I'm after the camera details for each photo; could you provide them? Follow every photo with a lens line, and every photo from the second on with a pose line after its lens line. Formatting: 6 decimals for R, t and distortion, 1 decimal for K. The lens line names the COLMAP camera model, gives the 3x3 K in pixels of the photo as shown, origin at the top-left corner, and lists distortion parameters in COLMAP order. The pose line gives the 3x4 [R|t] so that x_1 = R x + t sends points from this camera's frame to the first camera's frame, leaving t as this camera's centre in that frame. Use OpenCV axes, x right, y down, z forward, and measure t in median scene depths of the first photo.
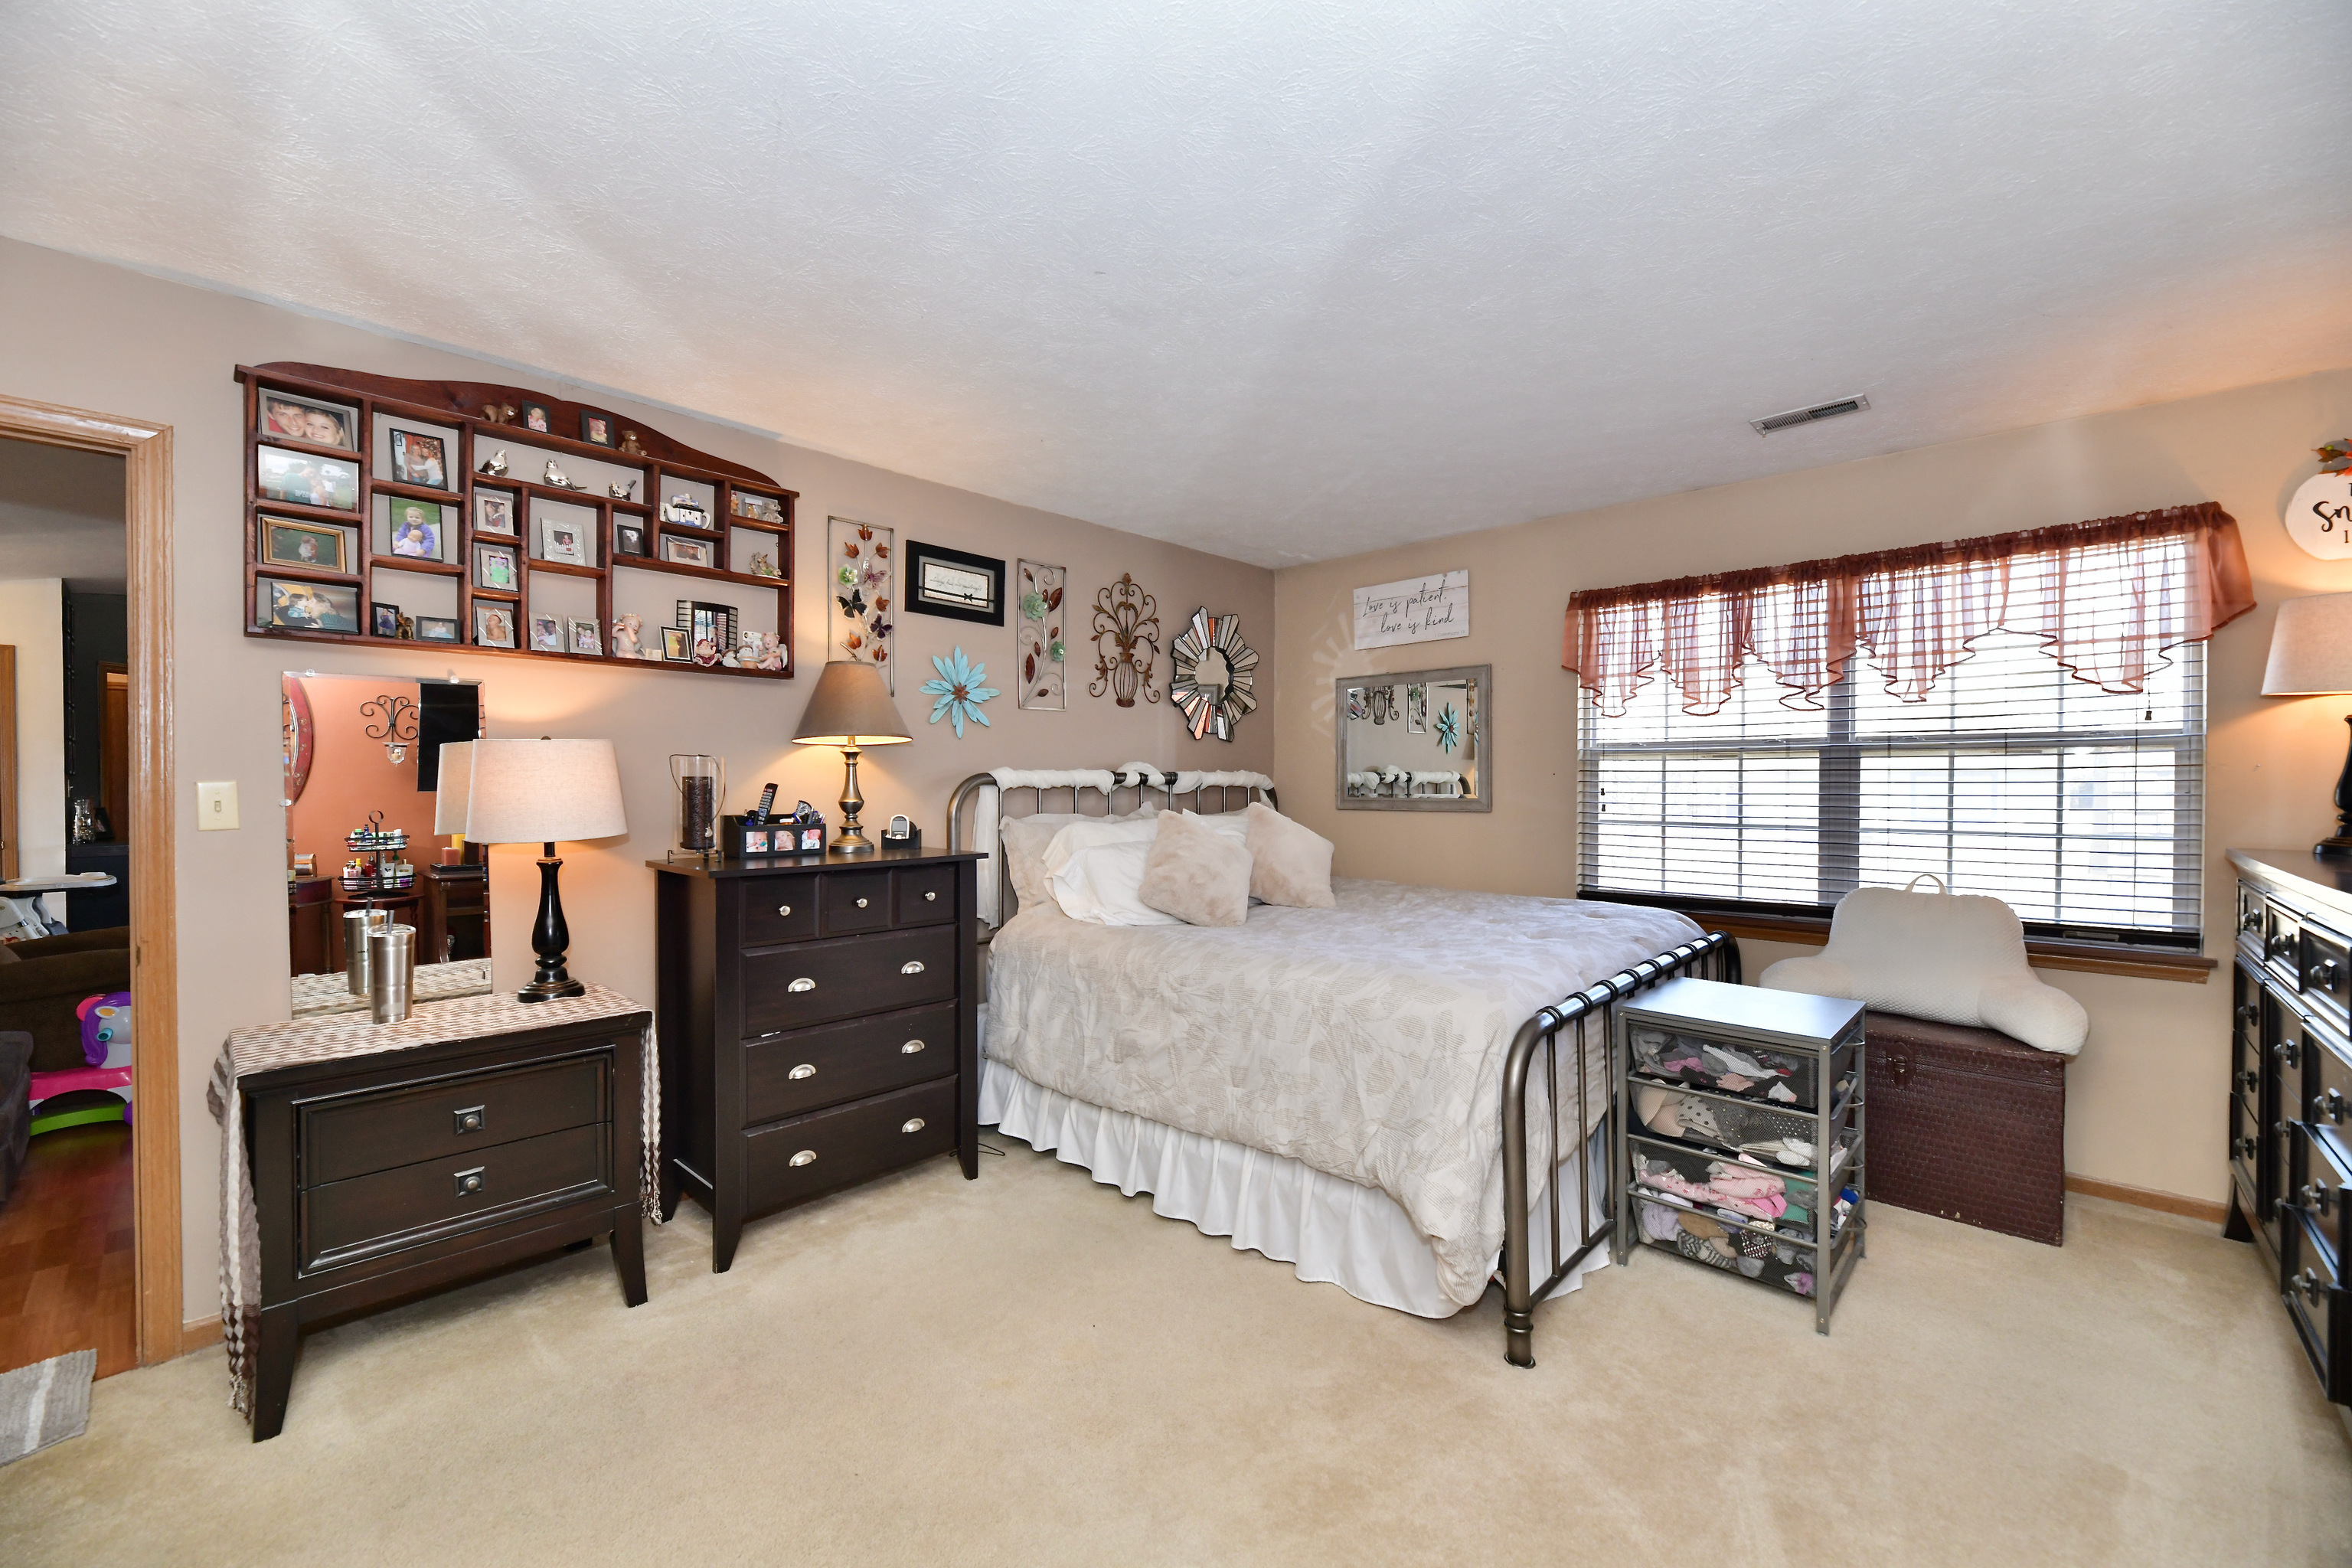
lens RADIAL K [[944.3, 0, 1170.1], [0, 944.3, 792.0], [0, 0, 1]] dist [0.001819, -0.004010]
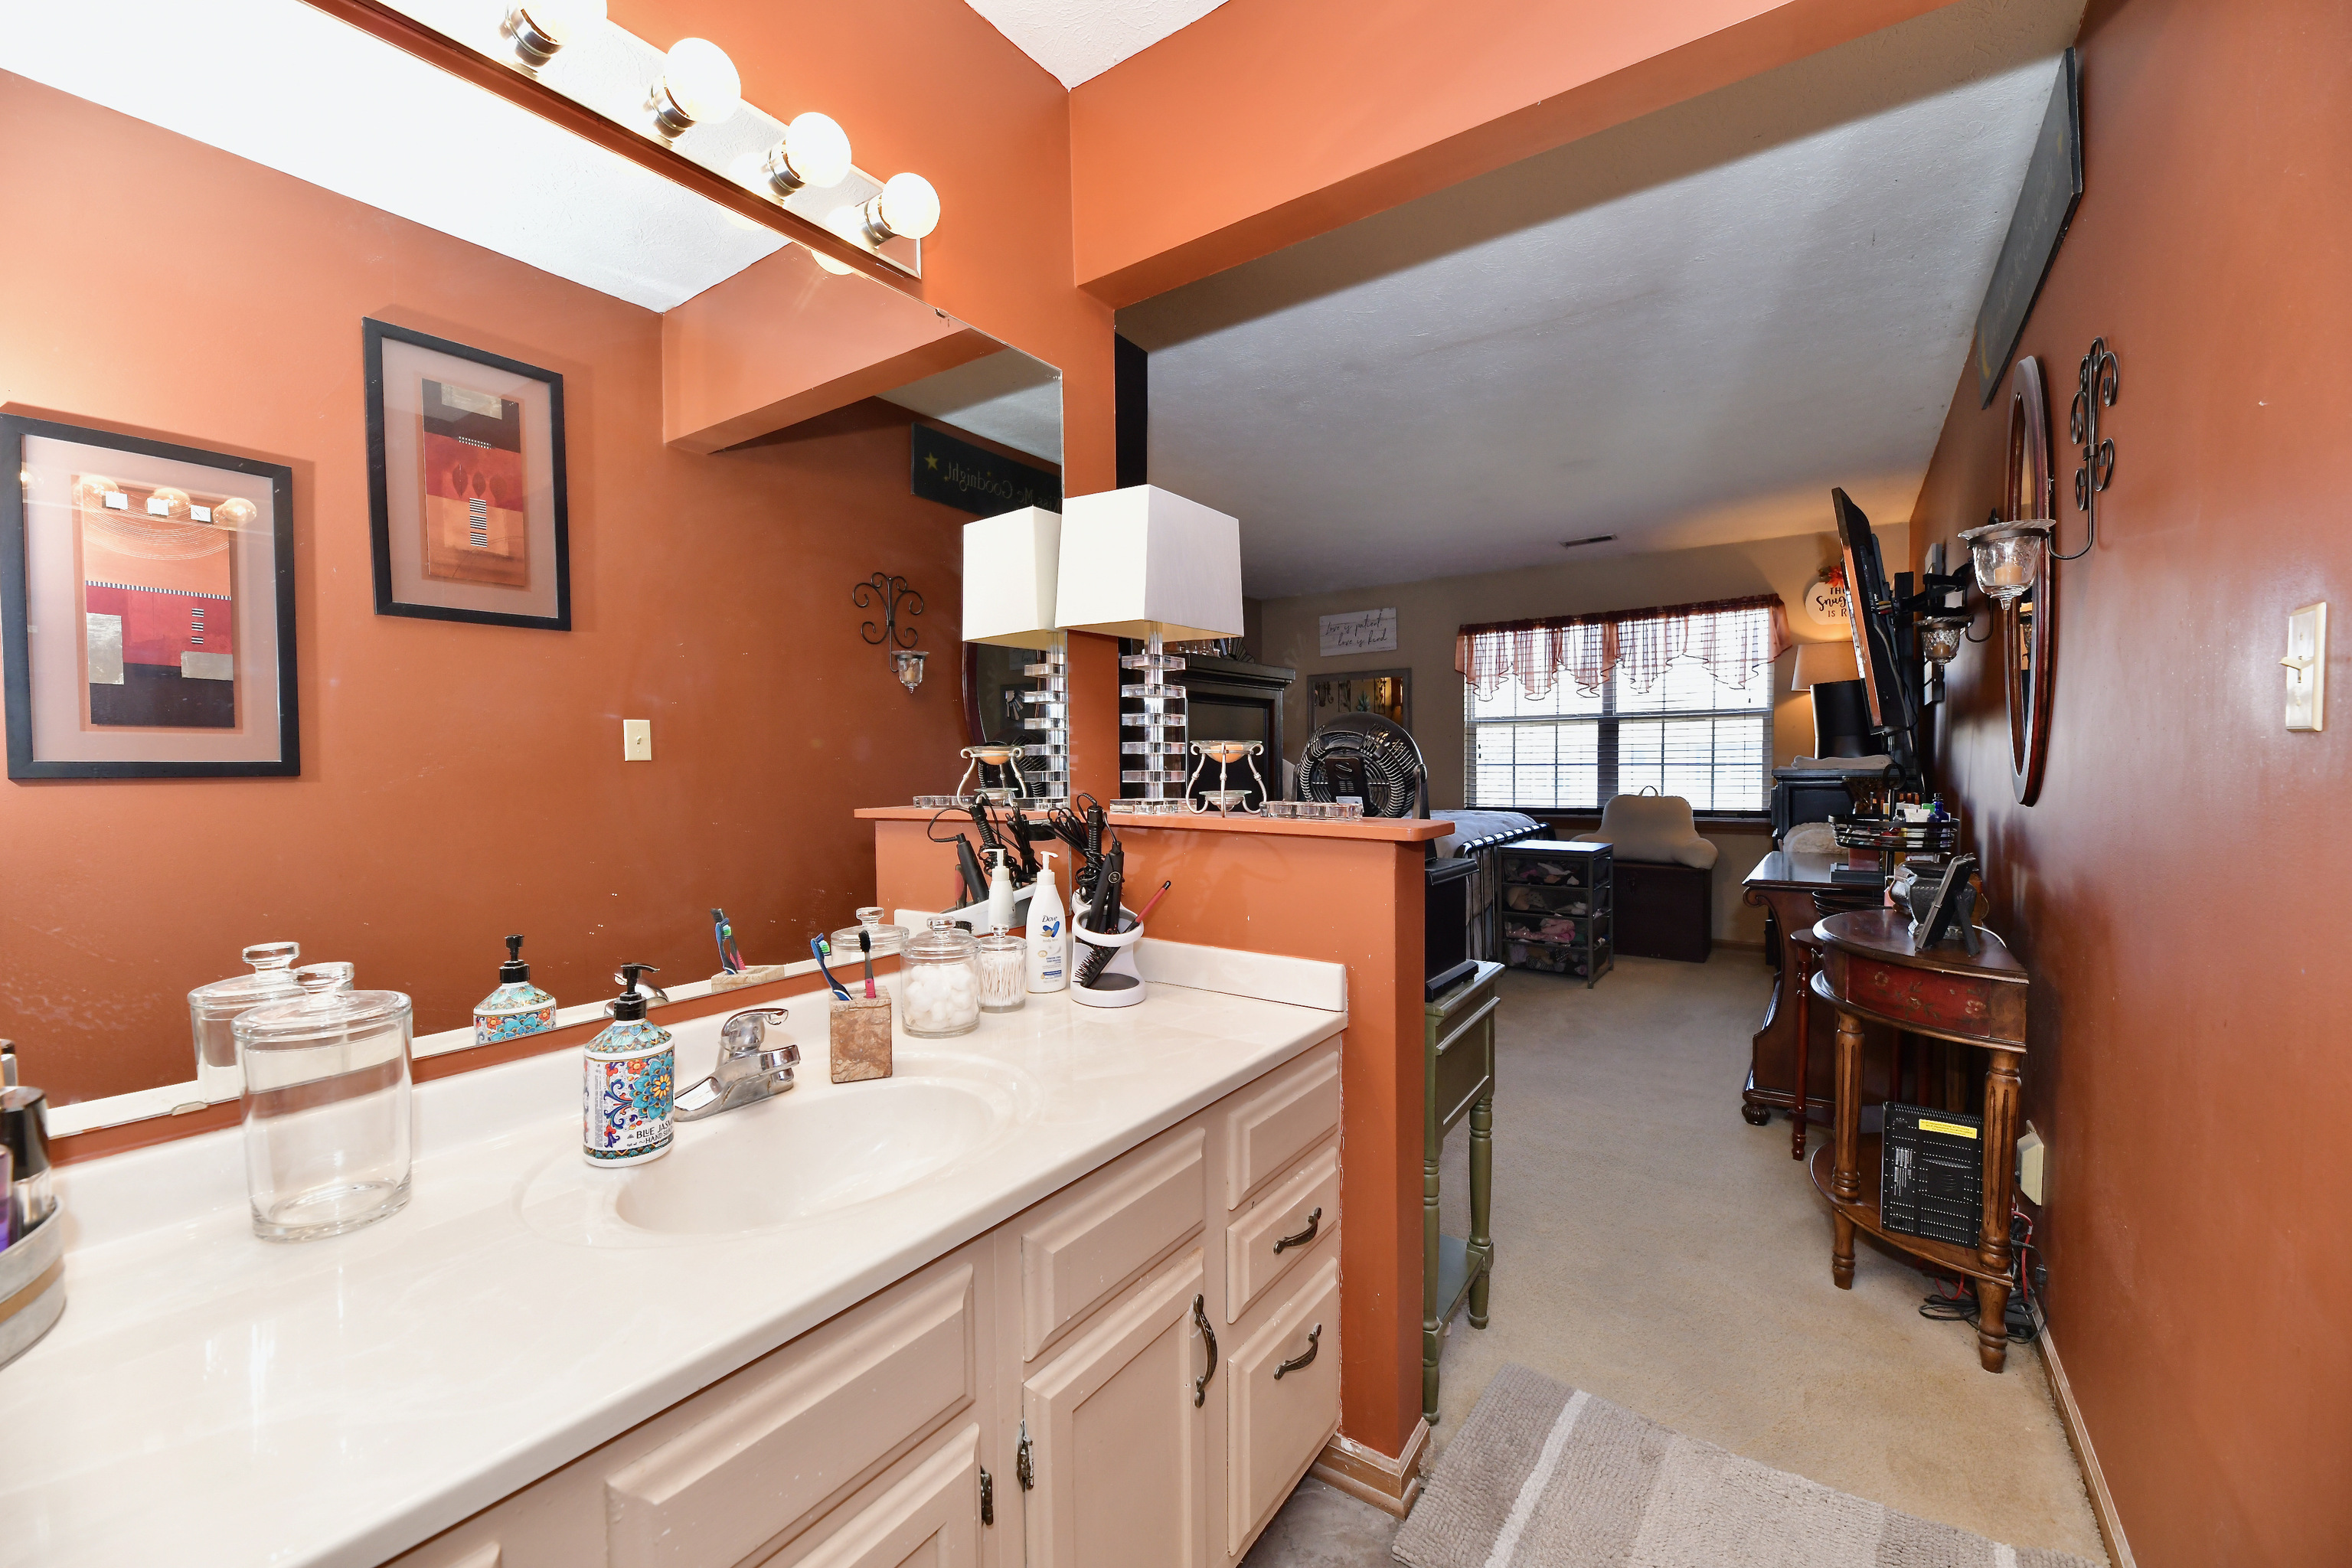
lens RADIAL K [[942.7, 0, 1170.2], [0, 942.7, 791.9], [0, 0, 1]] dist [0.001971, -0.004080]
pose [[0.989229, -0.015723, 0.145528, -0.406593], [0.012911, 0.999712, 0.020249, 0.049769], [-0.145804, -0.018152, 0.989147, -0.707578]]
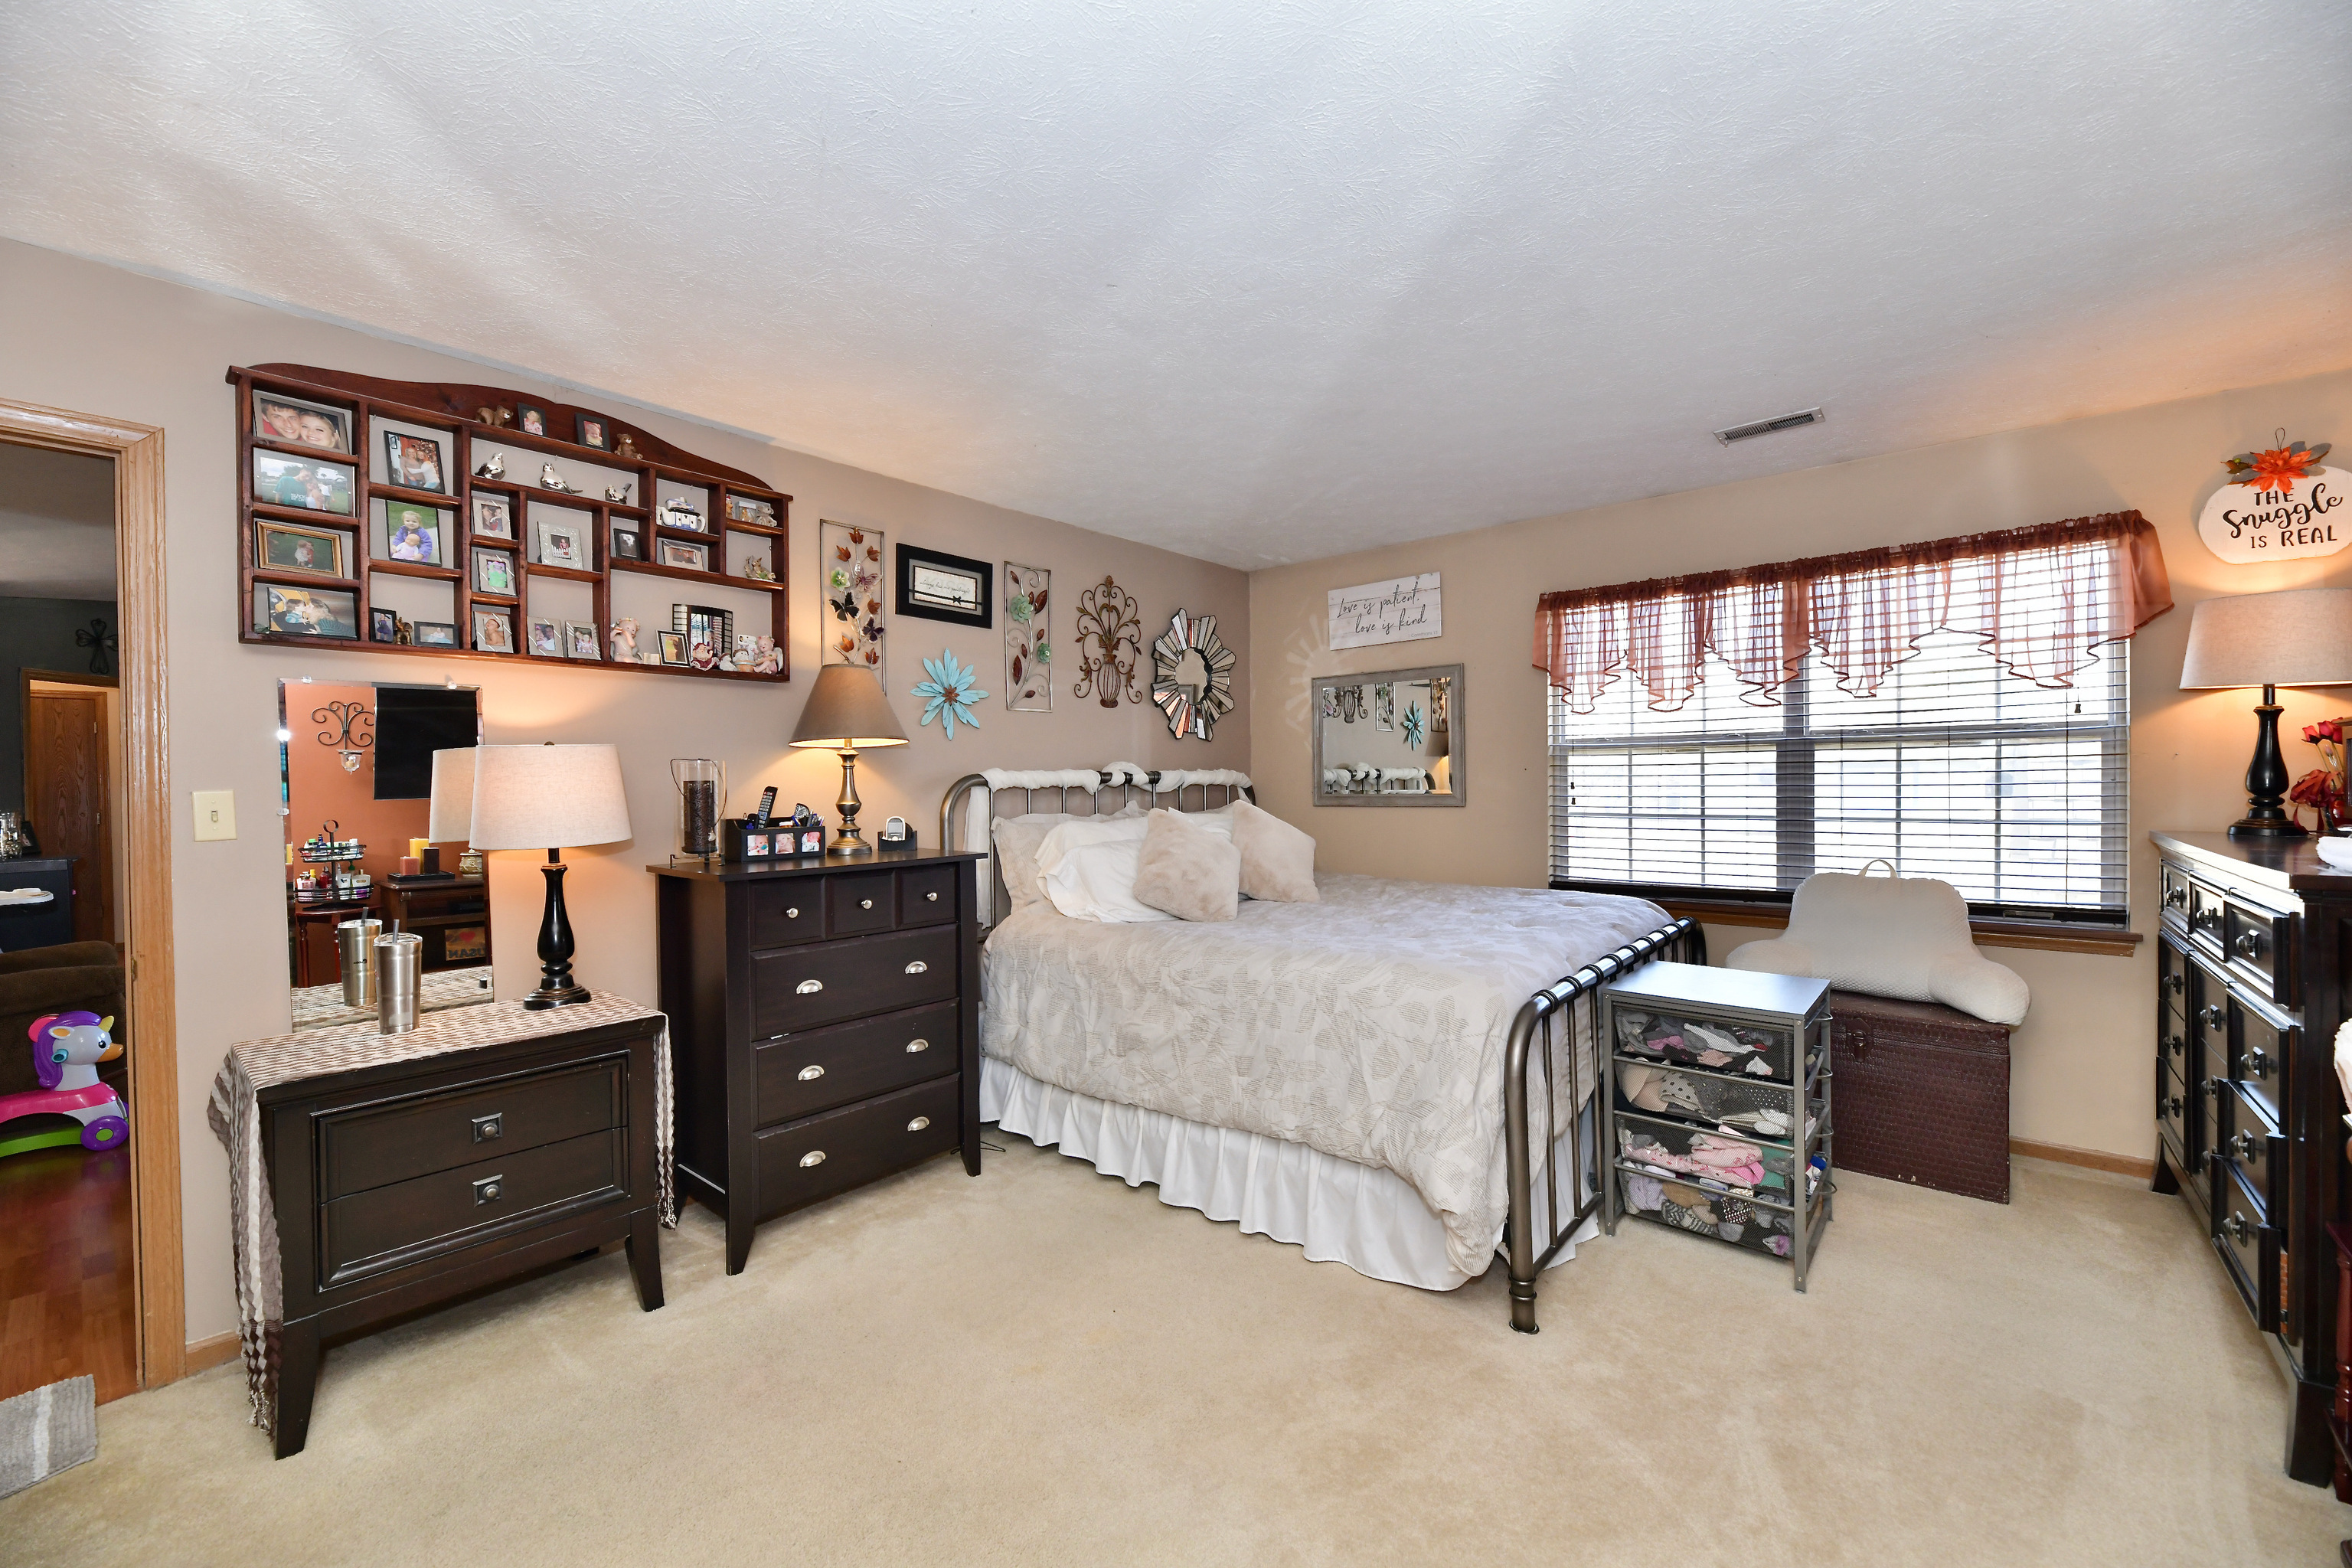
lens RADIAL K [[942.7, 0, 1170.2], [0, 942.7, 791.9], [0, 0, 1]] dist [0.001971, -0.004080]
pose [[0.998666, -0.012001, 0.050225, -0.047052], [0.011981, 0.999928, 0.000697, 0.000757], [-0.050230, -0.000094, 0.998738, -0.019076]]
